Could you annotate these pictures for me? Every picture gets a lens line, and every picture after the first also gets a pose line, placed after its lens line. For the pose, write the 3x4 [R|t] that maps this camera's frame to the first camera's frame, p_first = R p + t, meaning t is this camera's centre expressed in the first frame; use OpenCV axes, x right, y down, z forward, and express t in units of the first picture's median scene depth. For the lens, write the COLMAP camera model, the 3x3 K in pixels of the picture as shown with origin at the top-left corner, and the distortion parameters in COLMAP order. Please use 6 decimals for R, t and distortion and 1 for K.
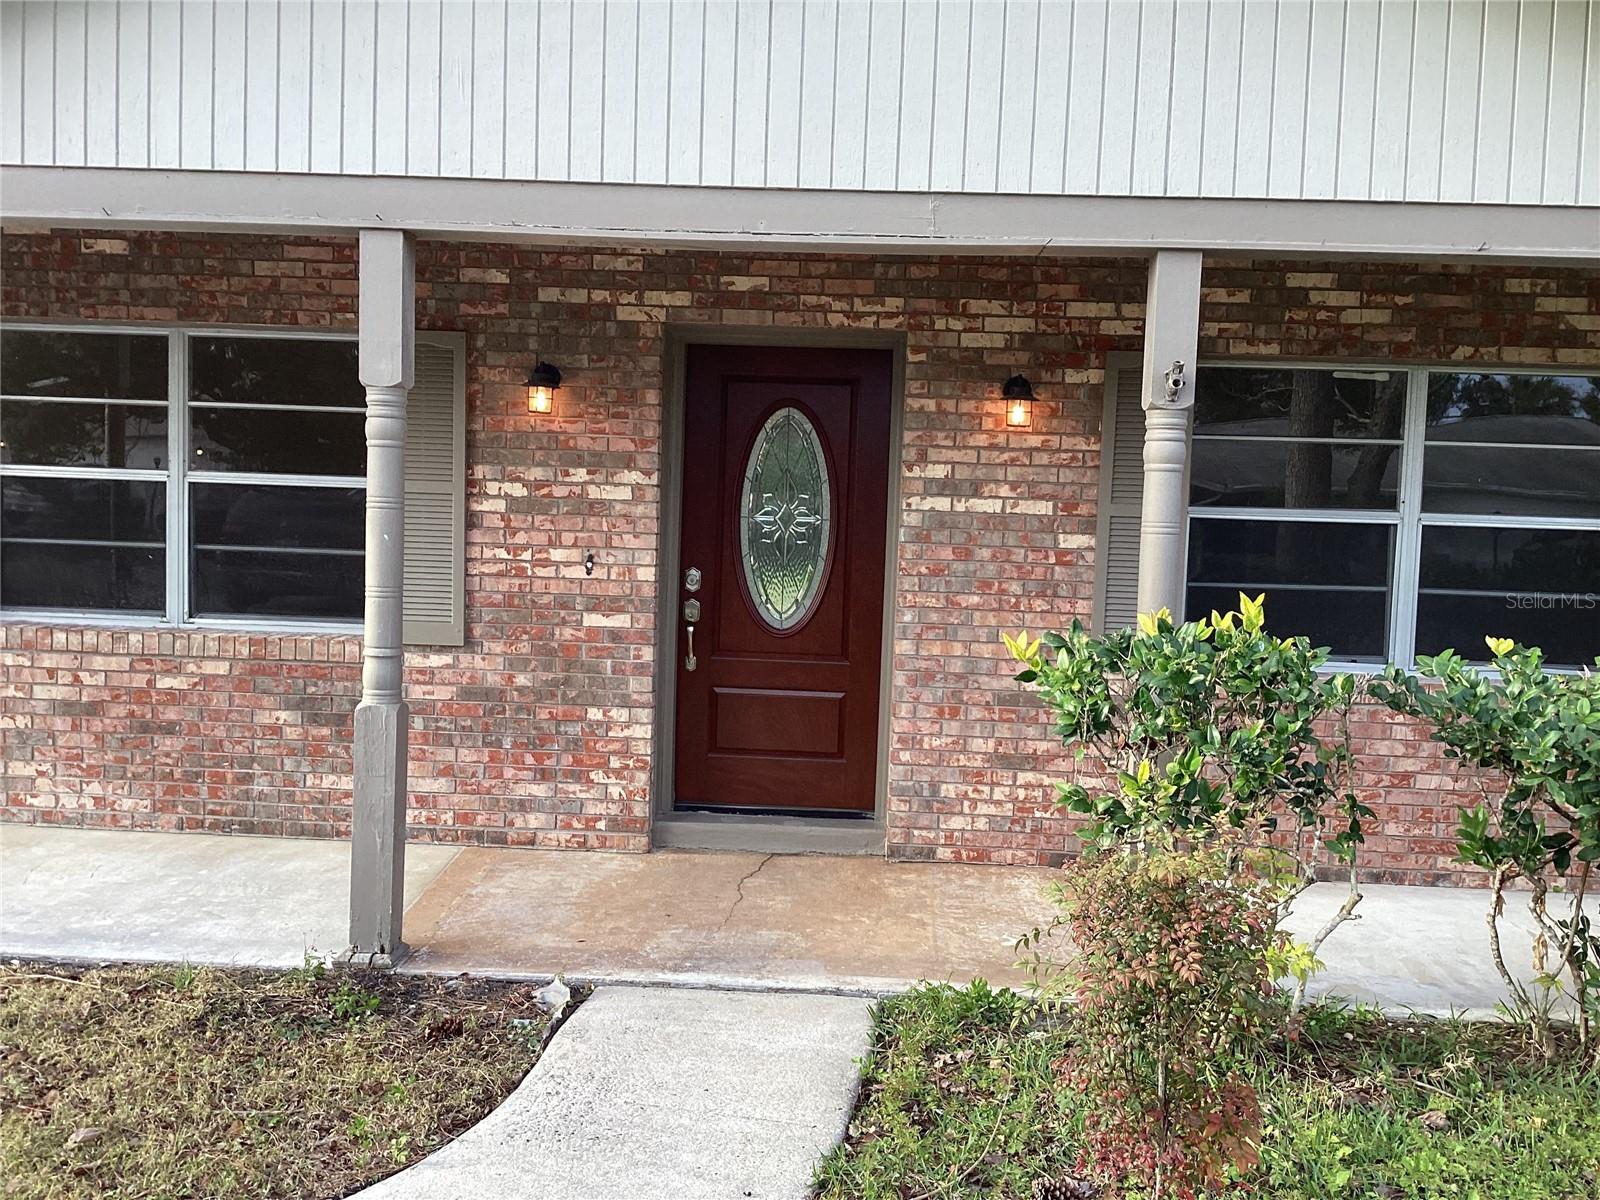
lens RADIAL K [[1485.9, 0, 798.9], [0, 1485.9, 602.0], [0, 0, 1]] dist [0.073511, 0.000000]
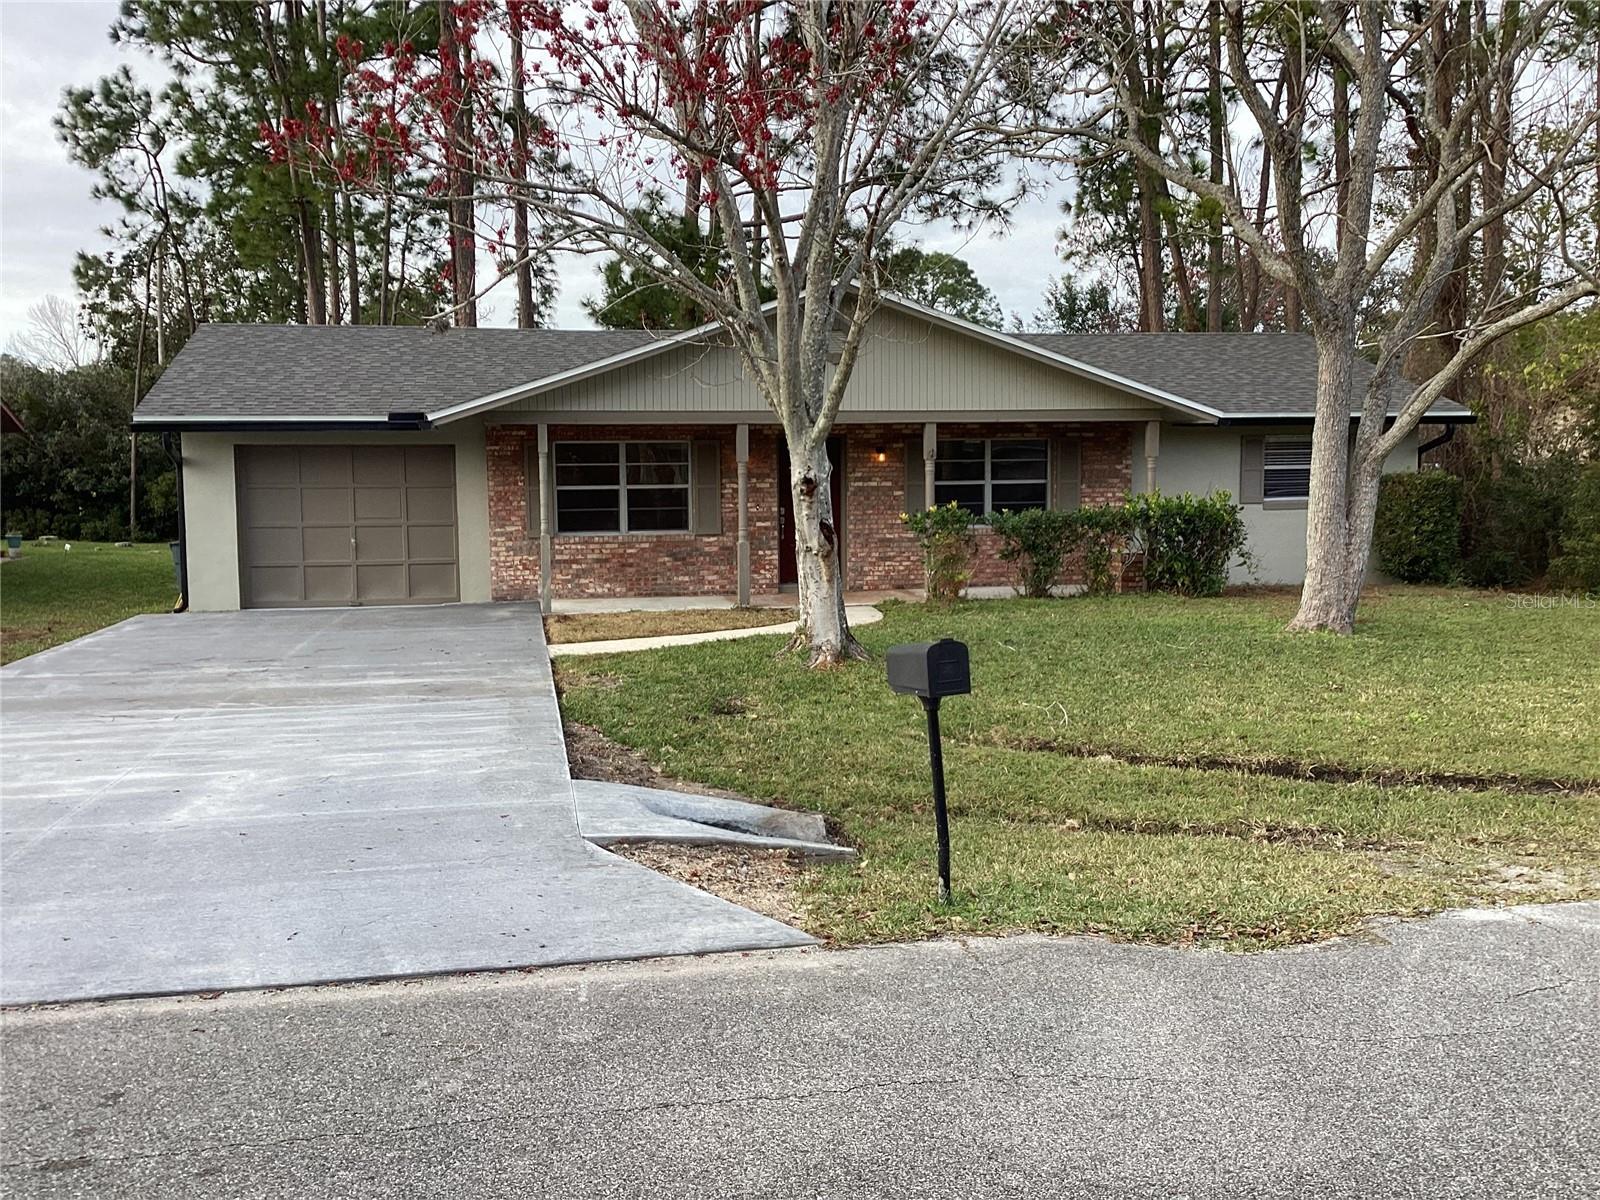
lens RADIAL K [[1485.9, 0, 800.1], [0, 1485.9, 599.5], [0, 0, 1]] dist [0.073511, 0.000000]
pose [[0.970866, -0.065709, 0.230437, -0.816726], [0.062395, 0.997817, 0.021648, 0.112704], [-0.231356, -0.006640, 0.972847, -2.221311]]
